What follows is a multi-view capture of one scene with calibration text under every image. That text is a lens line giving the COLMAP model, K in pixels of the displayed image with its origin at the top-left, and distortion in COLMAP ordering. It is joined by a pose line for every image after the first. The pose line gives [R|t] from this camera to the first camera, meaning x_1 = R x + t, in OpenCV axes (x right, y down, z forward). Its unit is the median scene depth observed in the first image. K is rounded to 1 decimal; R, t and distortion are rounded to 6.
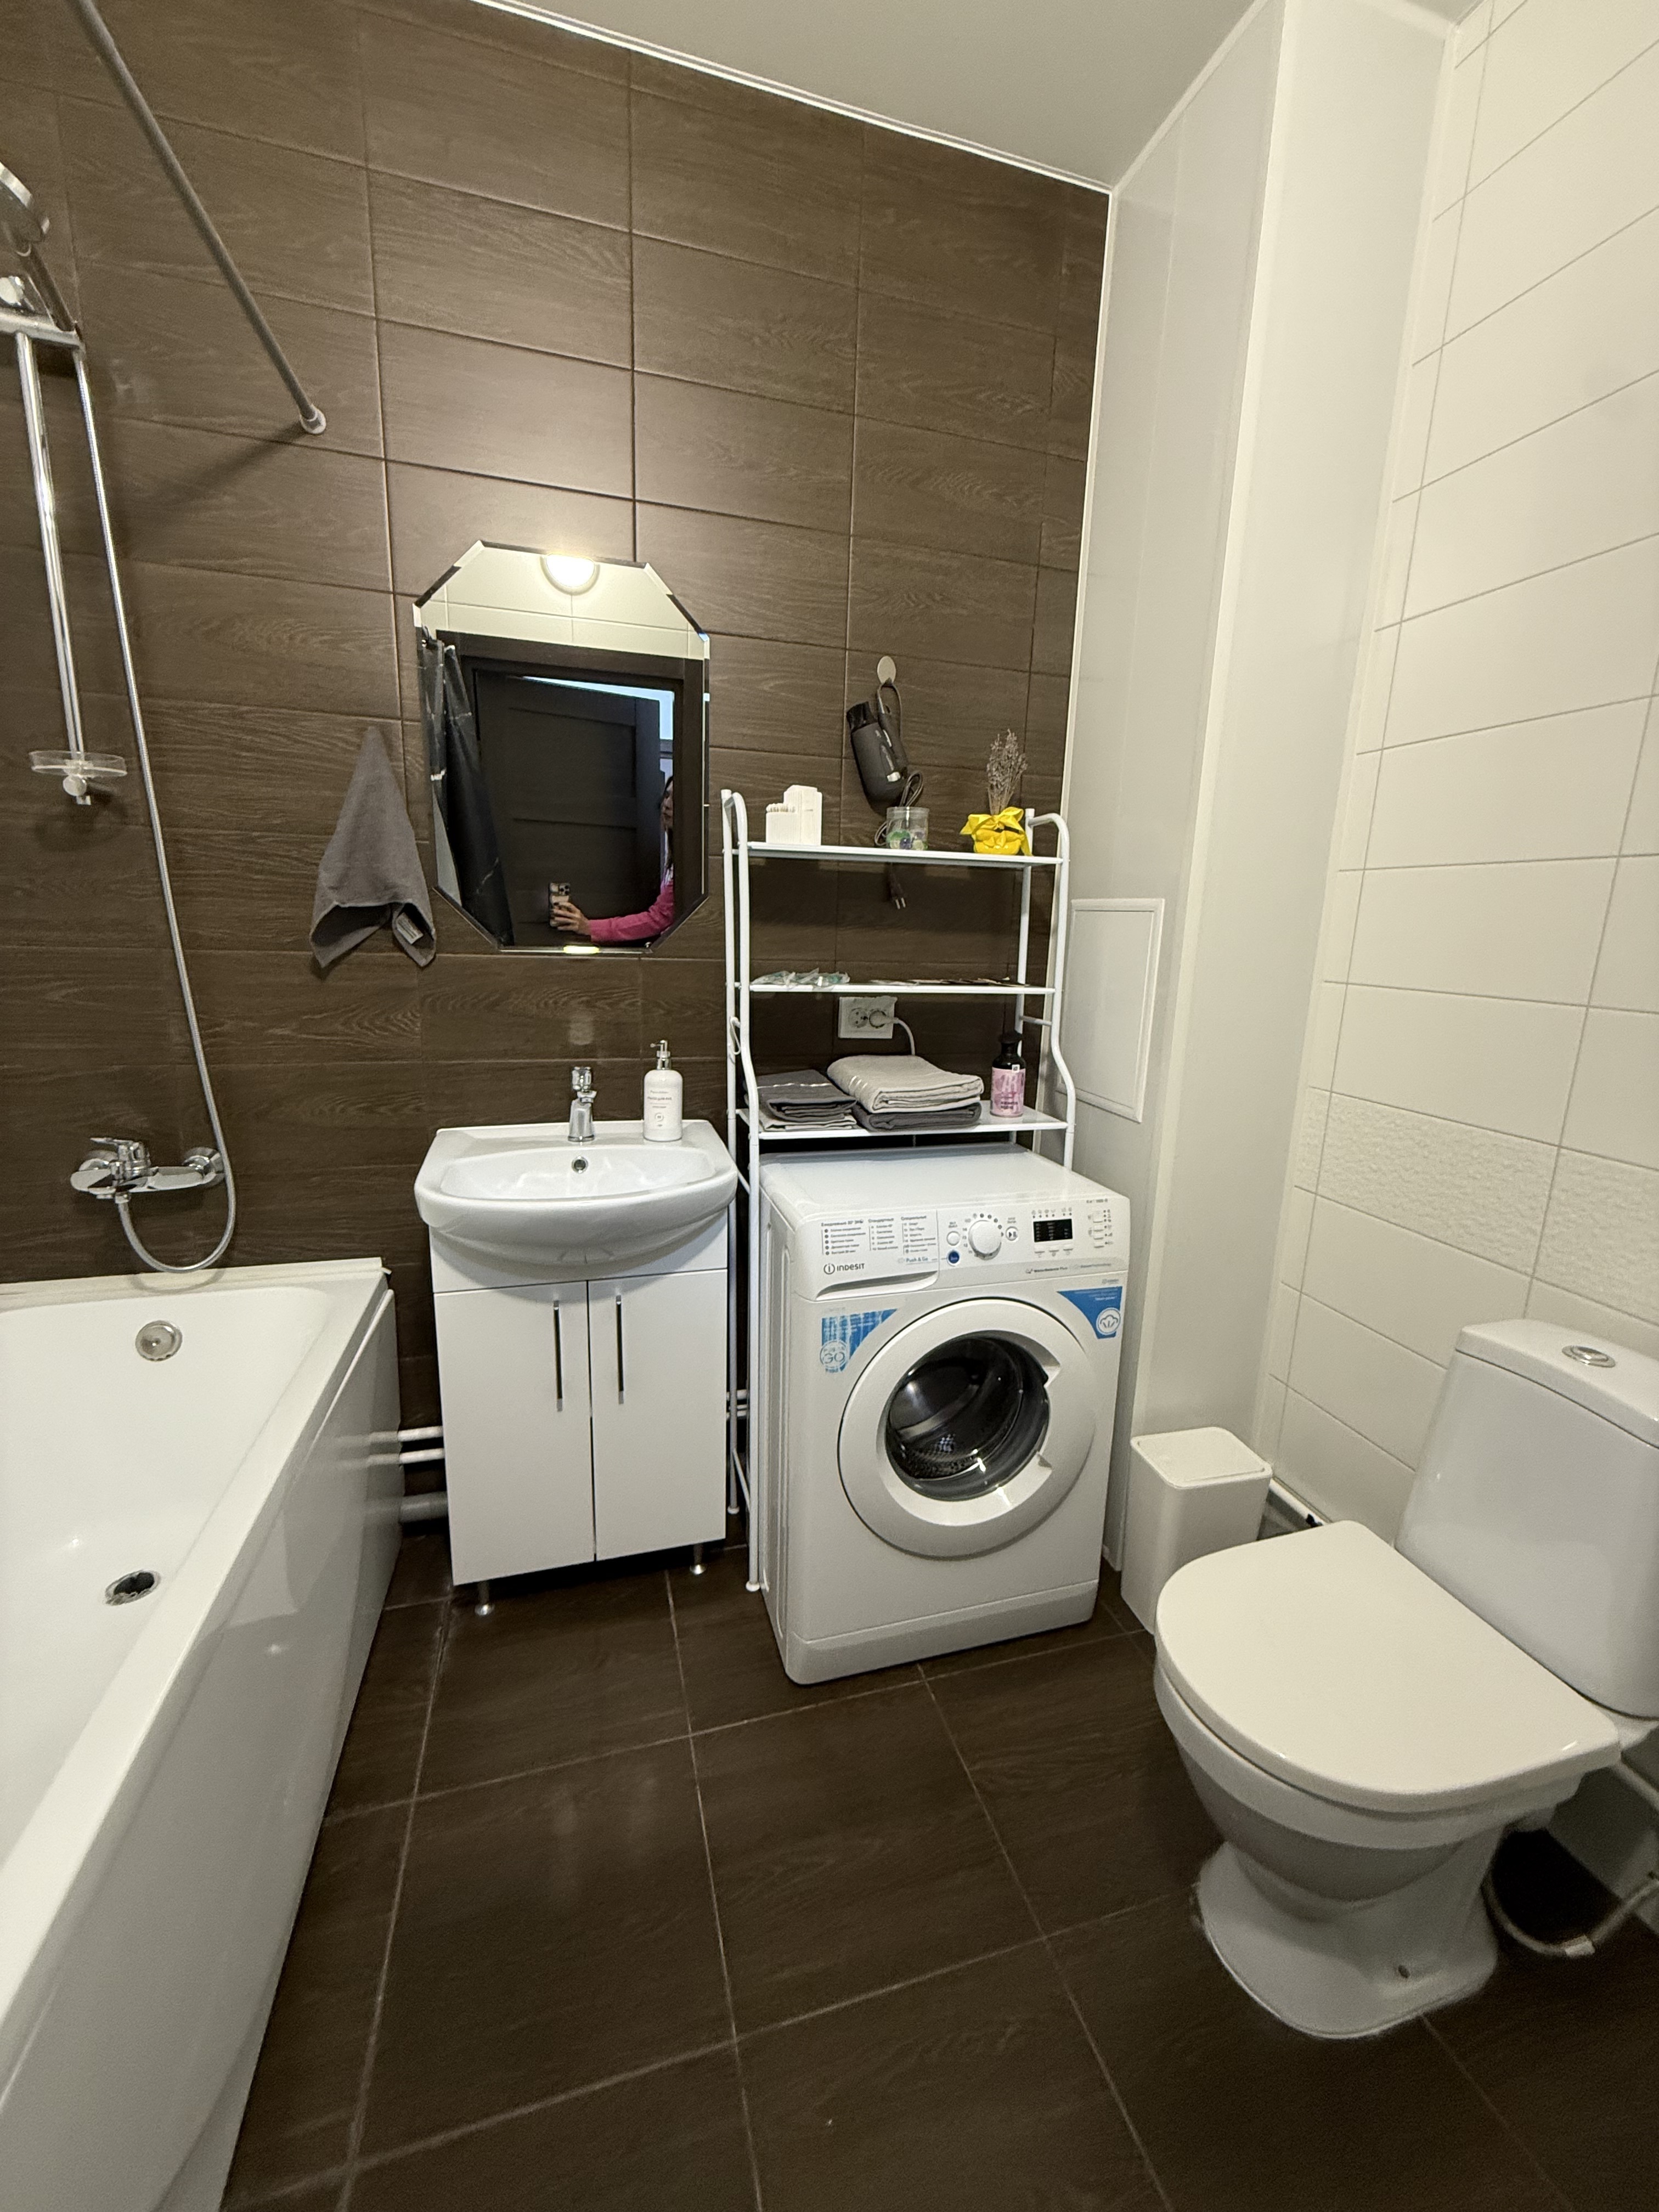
lens RADIAL K [[879.2, 0, 832.0], [0, 879.2, 1101.7], [0, 0, 1]] dist [-0.000546, -0.000157]
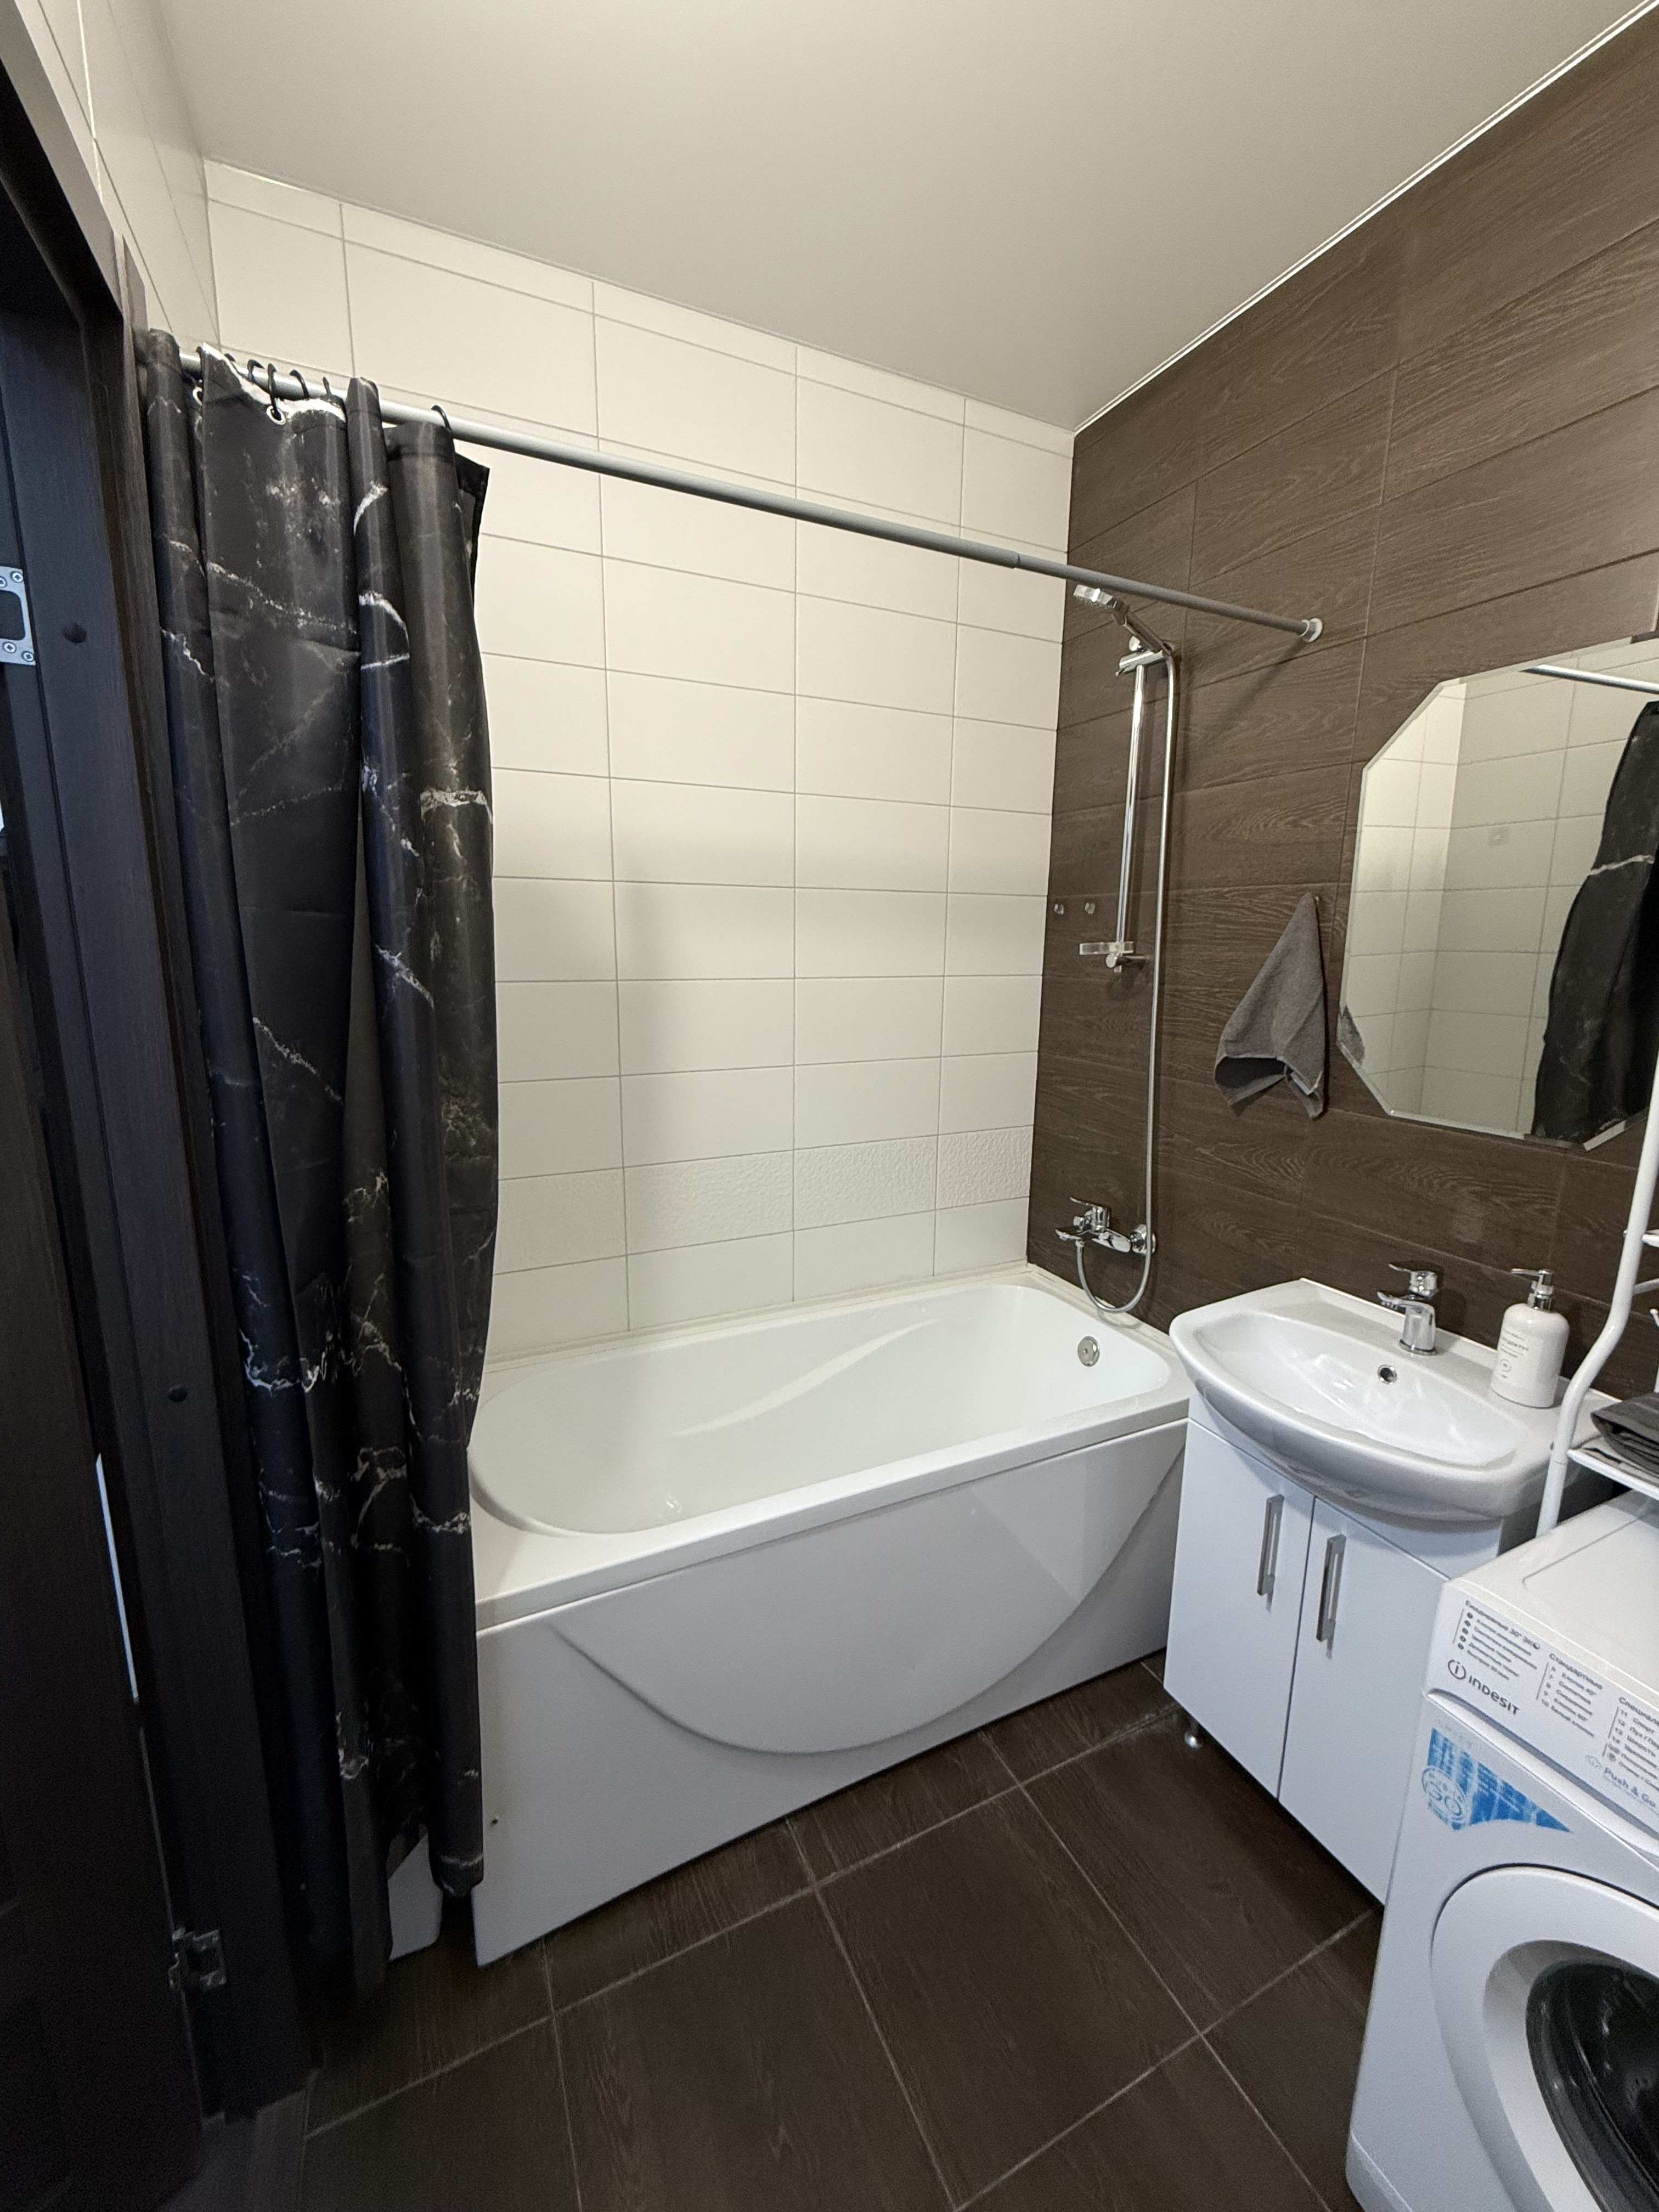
lens RADIAL K [[881.0, 0, 832.9], [0, 881.0, 1103.2], [0, 0, 1]] dist [0.001011, -0.000427]
pose [[0.160049, 0.157087, -0.974530, 0.424302], [-0.212747, 0.969544, 0.121343, -0.175066], [0.963910, 0.187907, 0.188594, 0.274991]]
